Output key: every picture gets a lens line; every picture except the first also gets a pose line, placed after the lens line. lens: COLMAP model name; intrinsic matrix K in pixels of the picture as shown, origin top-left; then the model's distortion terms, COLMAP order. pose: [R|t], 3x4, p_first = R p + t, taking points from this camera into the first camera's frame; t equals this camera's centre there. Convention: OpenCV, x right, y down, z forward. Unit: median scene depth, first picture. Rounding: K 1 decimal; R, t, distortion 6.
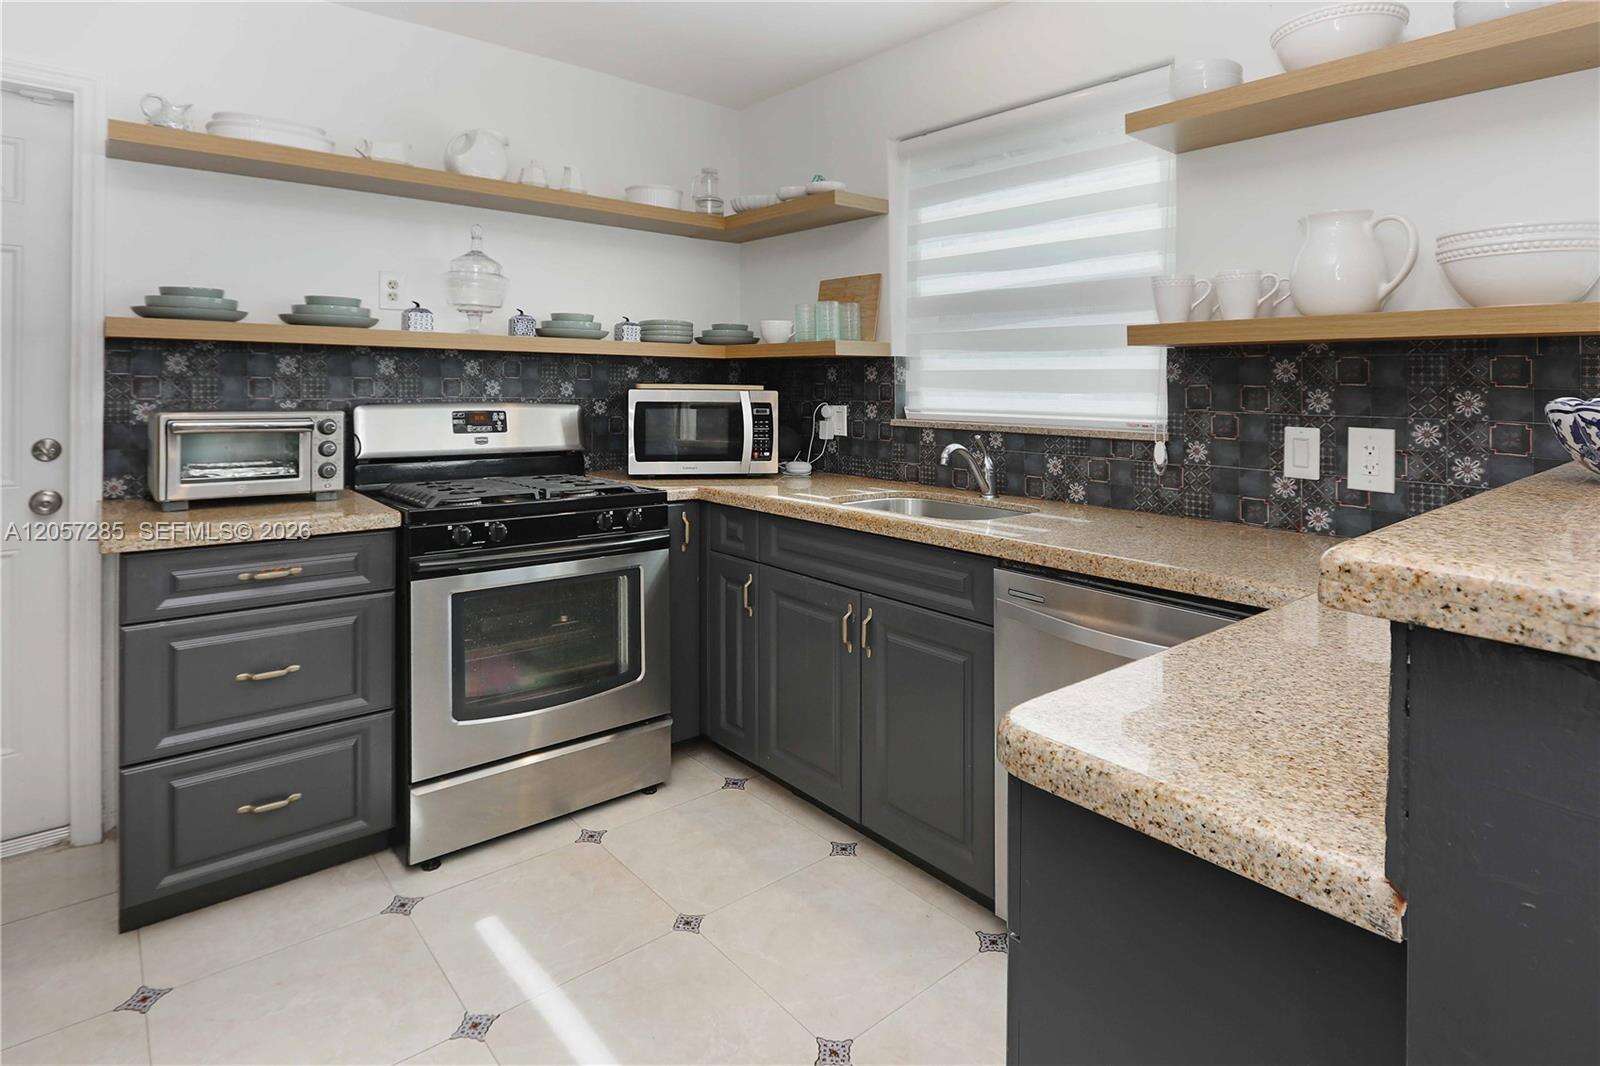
lens RADIAL K [[858.6, 0, 781.8], [0, 858.6, 371.0], [0, 0, 1]] dist [-0.016224, 0.001924]
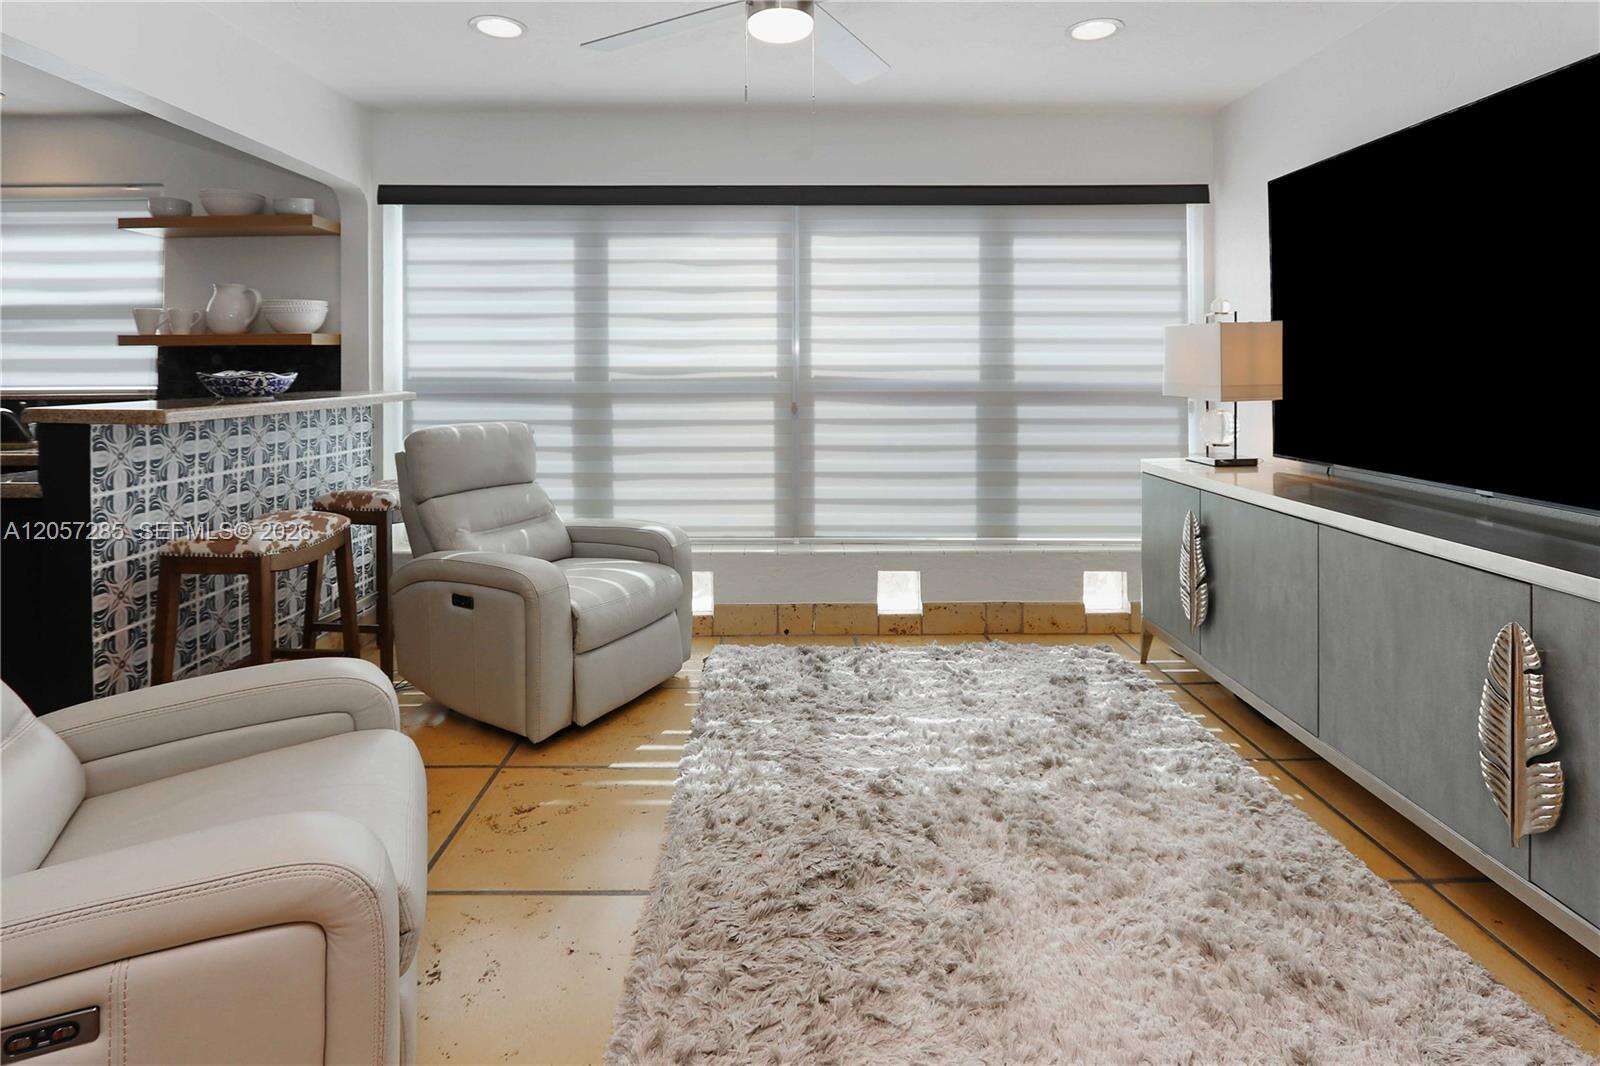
lens RADIAL K [[802.0, 0, 766.9], [0, 802.0, 374.6], [0, 0, 1]] dist [-0.017078, 0.001962]
pose [[0.634746, -0.023088, 0.772376, -0.027704], [0.002729, 0.999614, 0.027638, -0.011033], [-0.772716, -0.015436, 0.634565, -0.987693]]
